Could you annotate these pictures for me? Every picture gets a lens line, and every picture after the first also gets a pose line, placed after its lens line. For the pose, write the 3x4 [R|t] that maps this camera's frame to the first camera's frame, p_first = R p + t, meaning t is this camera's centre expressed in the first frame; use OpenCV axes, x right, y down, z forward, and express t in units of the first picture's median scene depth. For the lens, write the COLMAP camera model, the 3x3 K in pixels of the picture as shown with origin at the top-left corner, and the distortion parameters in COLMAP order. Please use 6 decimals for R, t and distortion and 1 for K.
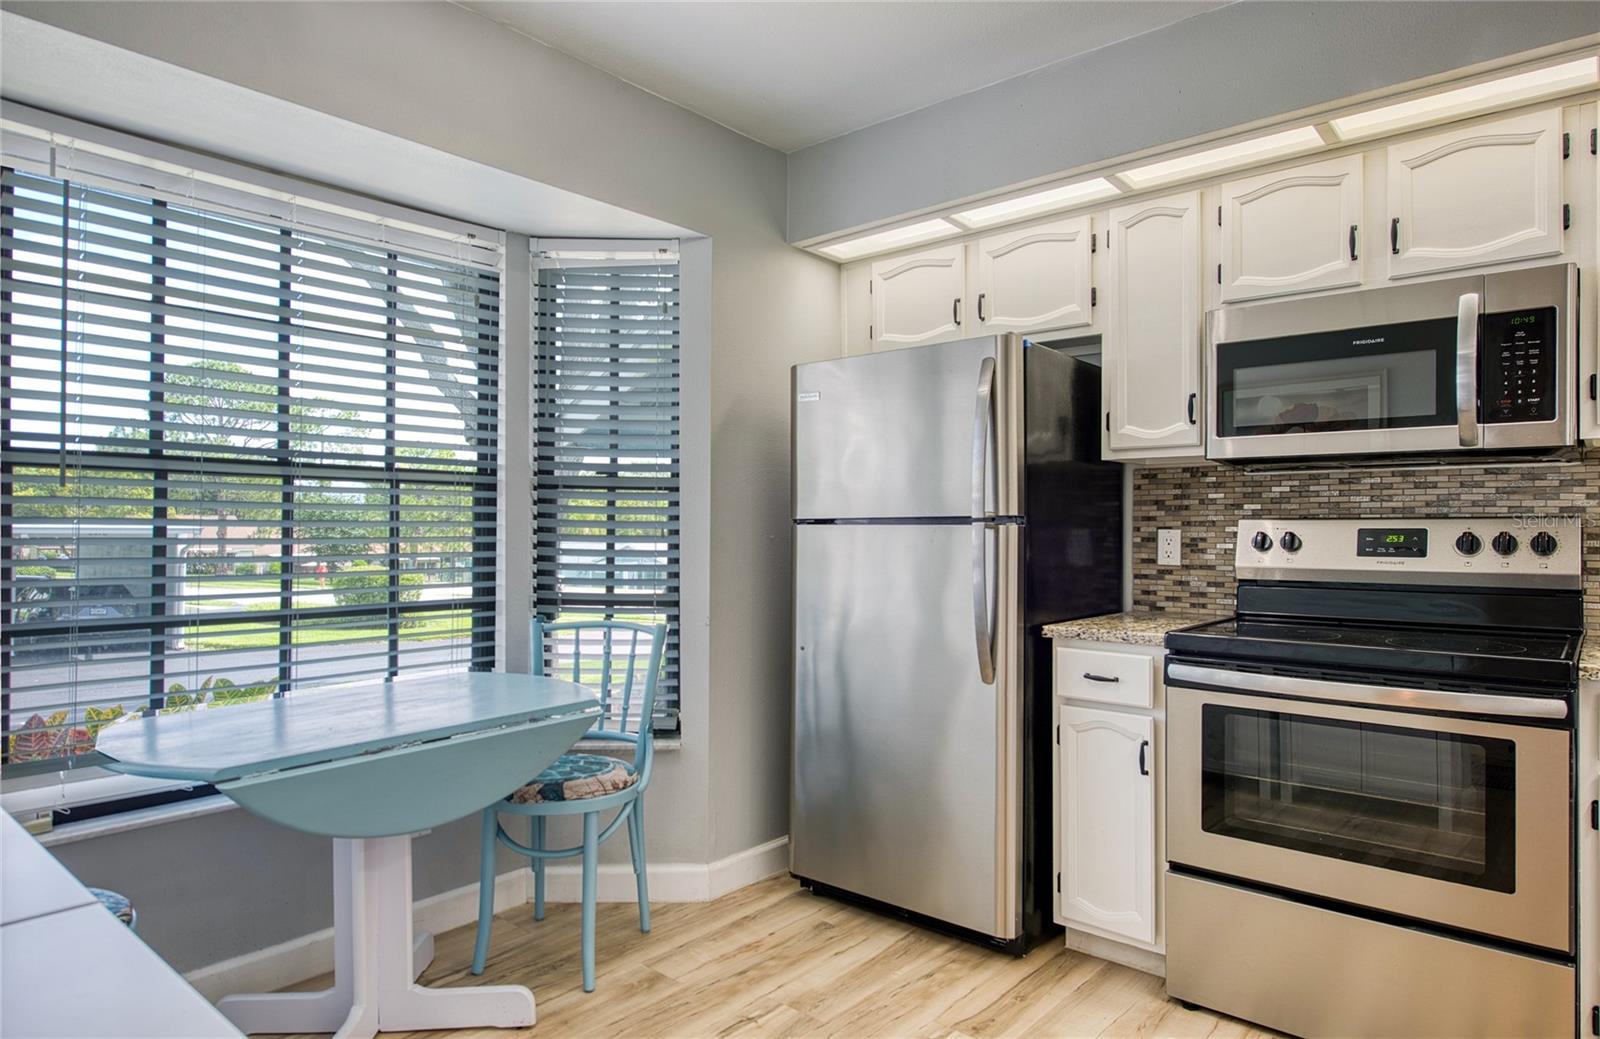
lens RADIAL K [[982.2, 0, 769.4], [0, 982.2, 521.5], [0, 0, 1]] dist [0.002532, -0.002057]
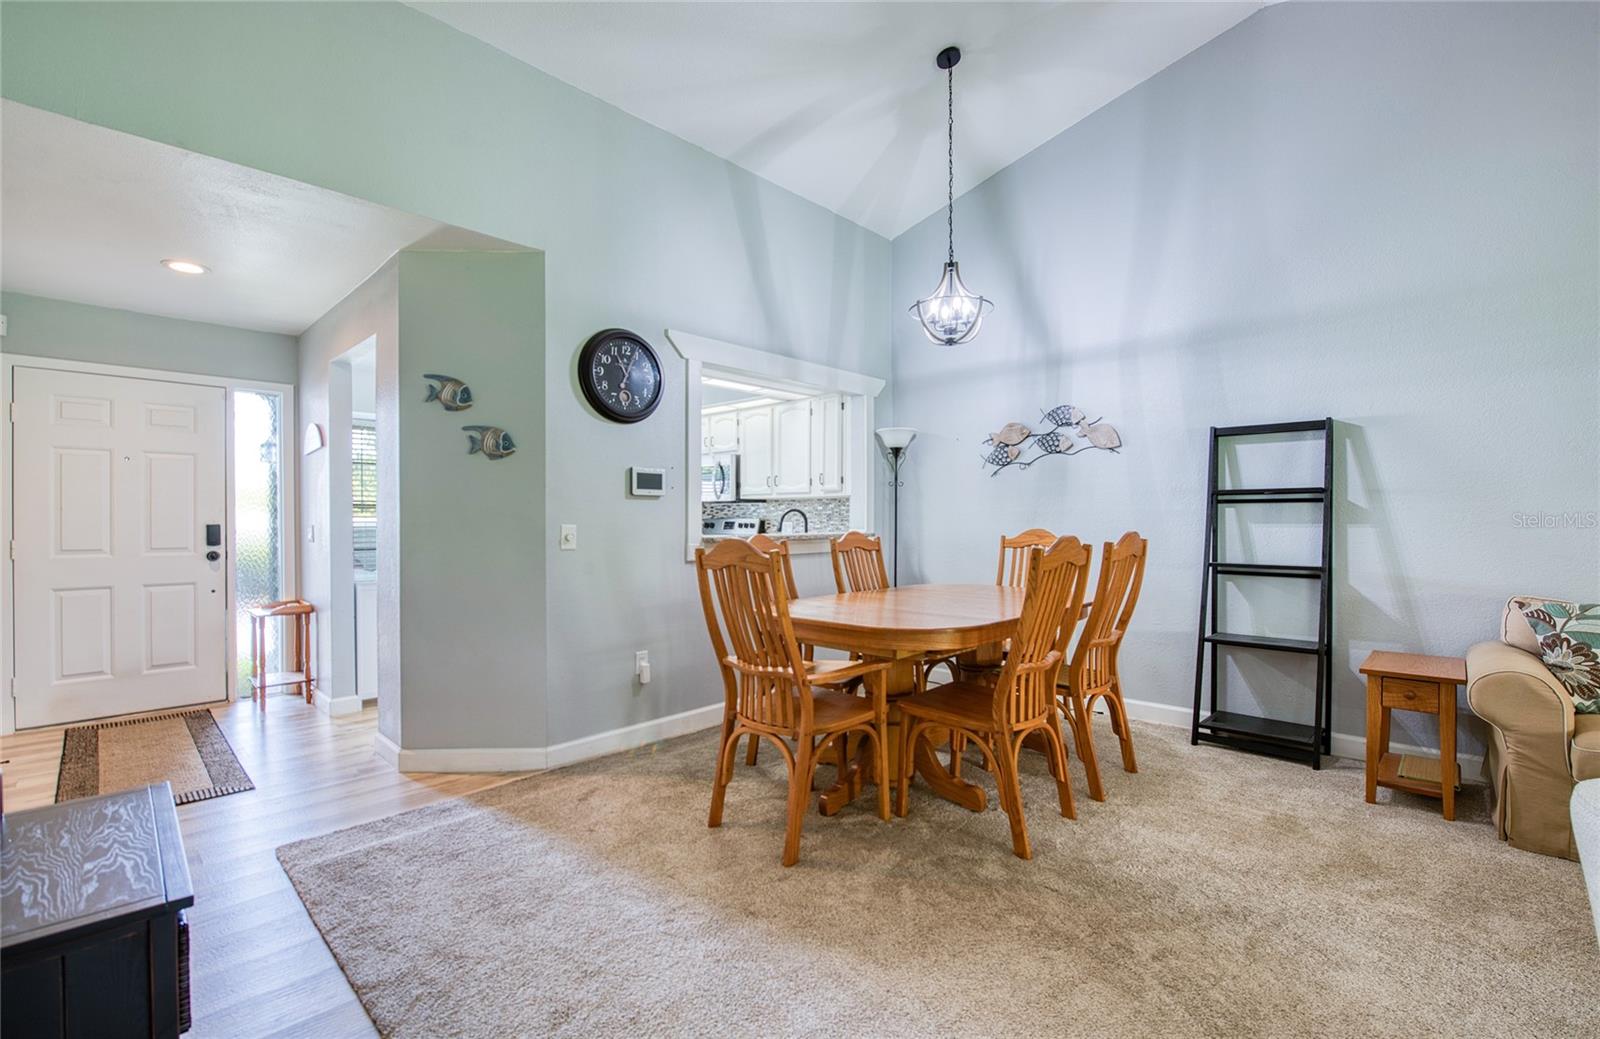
lens RADIAL K [[686.0, 0, 802.0], [0, 686.0, 525.4], [0, 0, 1]] dist [-0.009812, -0.003283]
pose [[0.999736, -0.004480, -0.022520, 0.942956], [0.004918, 0.999800, 0.019401, -0.024444], [0.022429, -0.019506, 0.999558, -1.423185]]
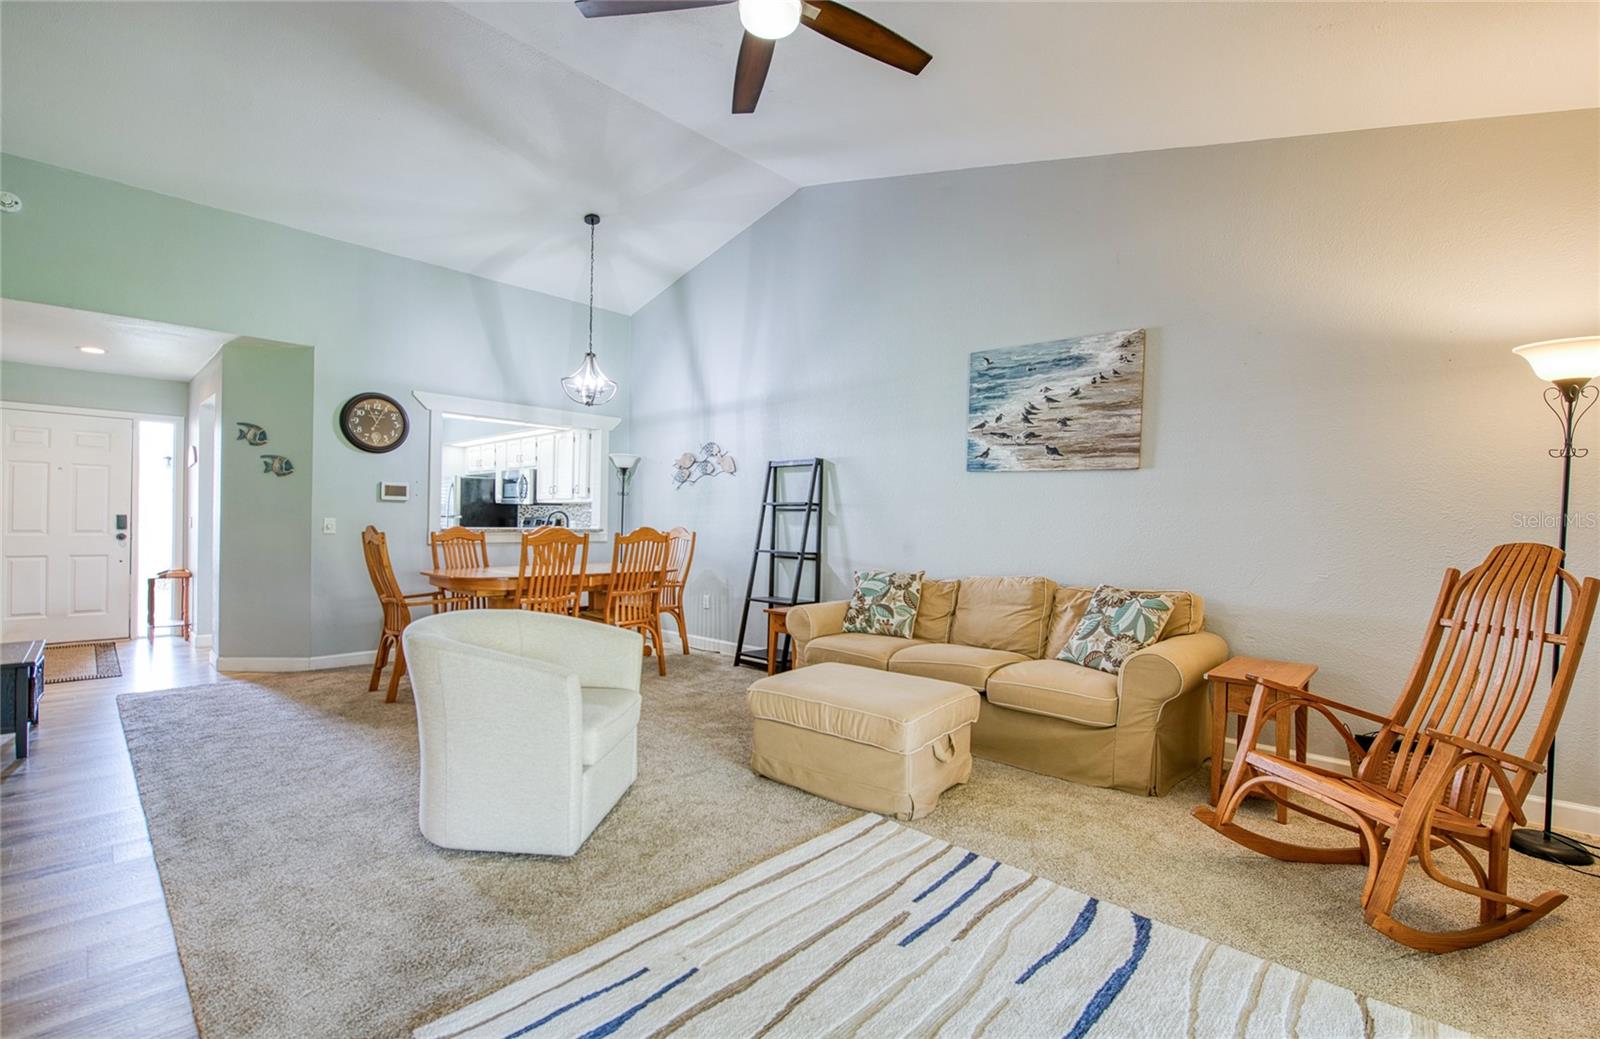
lens RADIAL K [[686.0, 0, 802.0], [0, 686.0, 524.4], [0, 0, 1]] dist [-0.009812, -0.003283]
pose [[0.999866, 0.011511, -0.011629, 1.882162], [-0.011344, 0.999833, 0.014321, -0.028835], [0.011792, -0.014187, 0.999830, -2.141563]]
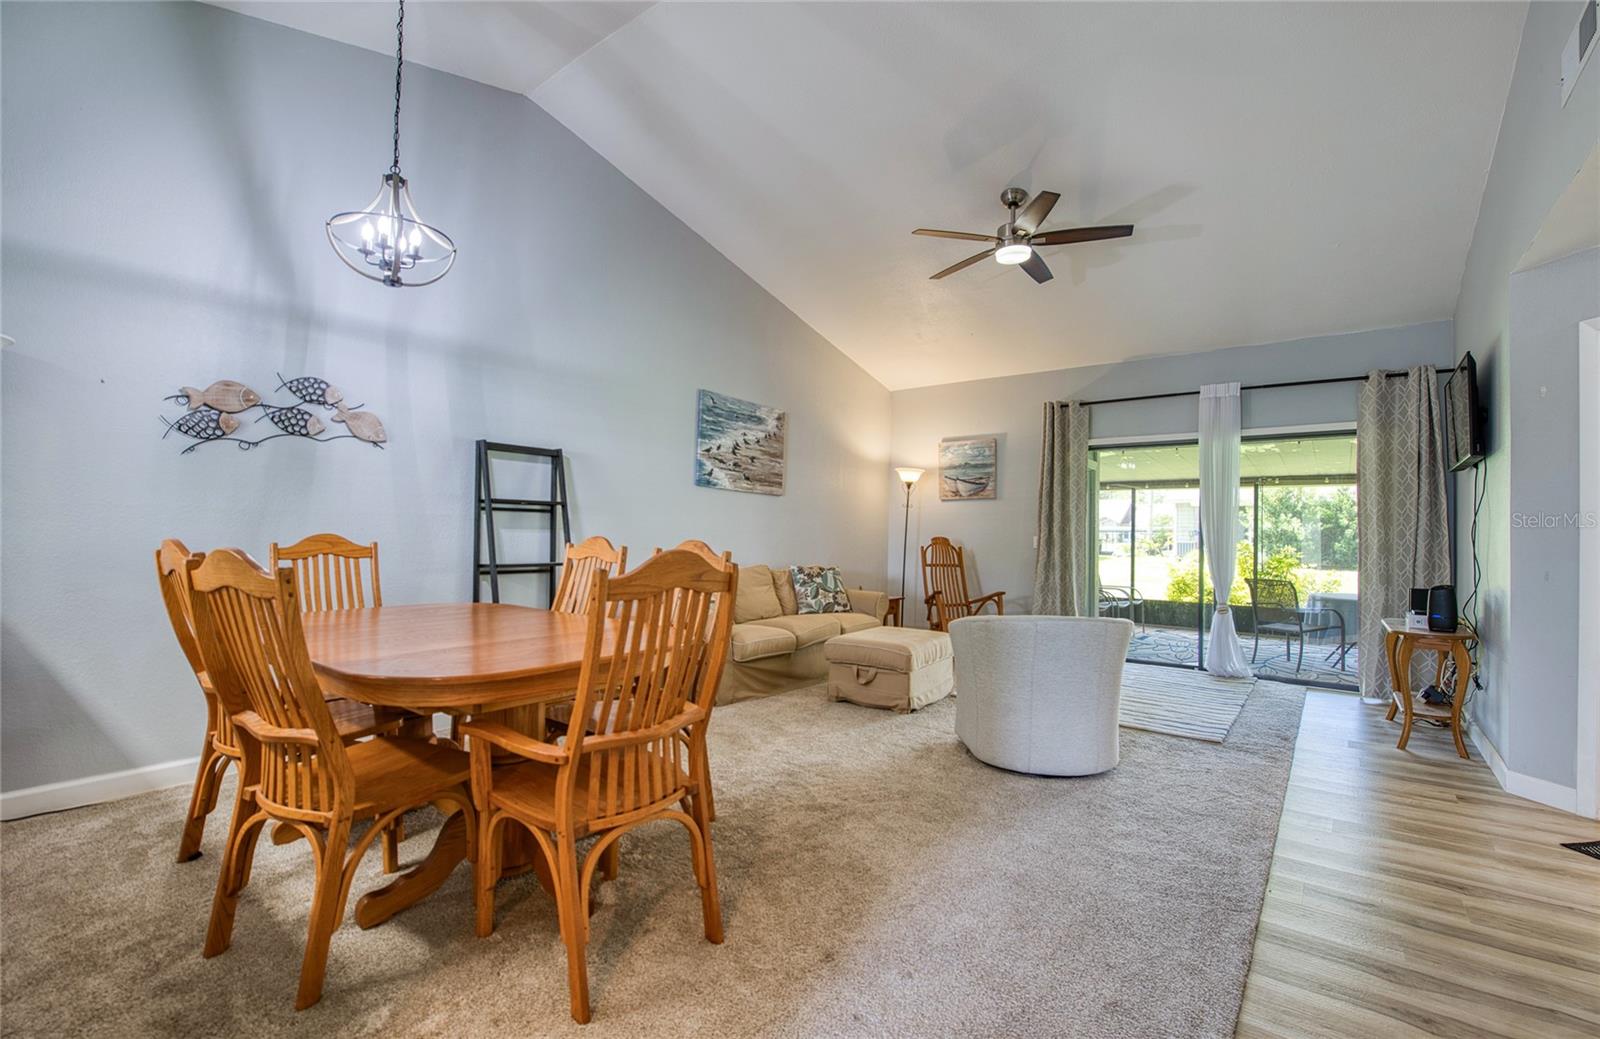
lens RADIAL K [[686.0, 0, 787.1], [0, 686.0, 525.9], [0, 0, 1]] dist [-0.009812, -0.003283]
pose [[-0.057667, 0.005458, 0.998321, 0.190526], [-0.027255, 0.999604, -0.007040, -0.010933], [-0.997964, -0.027615, -0.057495, -0.591240]]
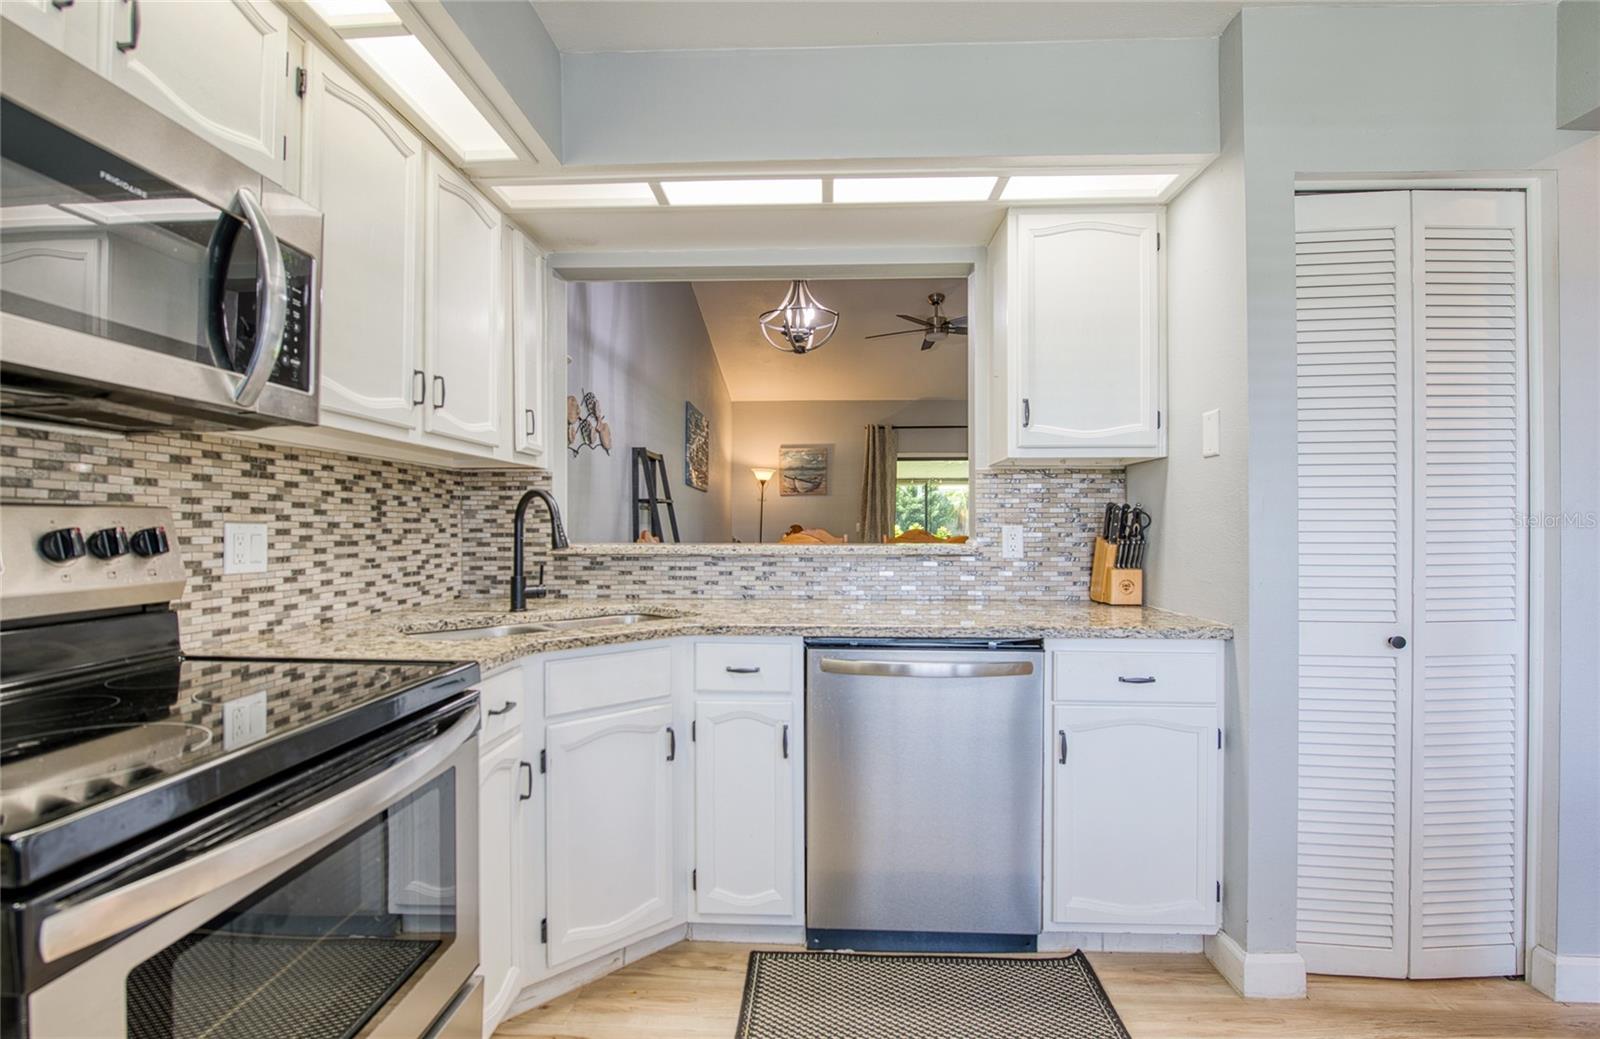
lens RADIAL K [[729.2, 0, 790.3], [0, 729.2, 521.8], [0, 0, 1]] dist [-0.013141, -0.000775]
pose [[-0.626693, 0.001221, 0.779265, 0.053847], [-0.006646, 0.999954, -0.006912, 0.006751], [-0.779238, -0.009511, -0.626656, 0.882976]]
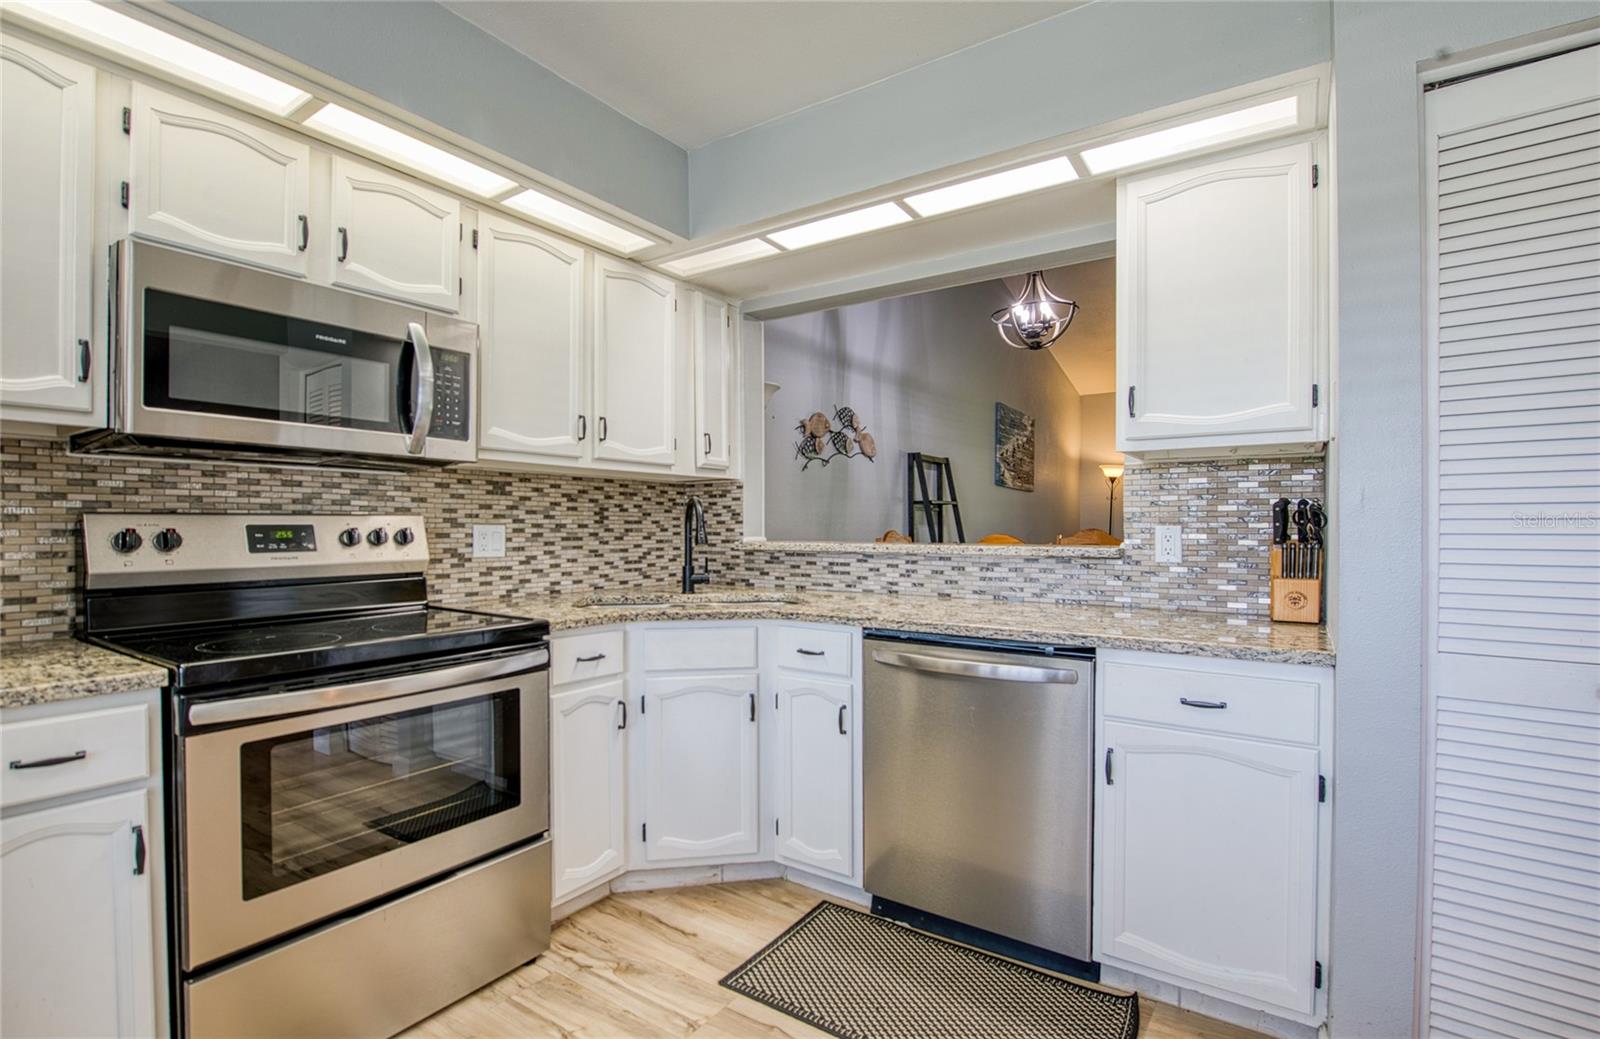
lens RADIAL K [[731.5, 0, 817.2], [0, 731.5, 530.1], [0, 0, 1]] dist [-0.008176, -0.002909]
pose [[-0.142980, -0.008355, 0.989690, -0.188355], [-0.006230, 0.999952, 0.007542, 0.003870], [-0.989706, -0.005087, -0.143025, 0.561459]]
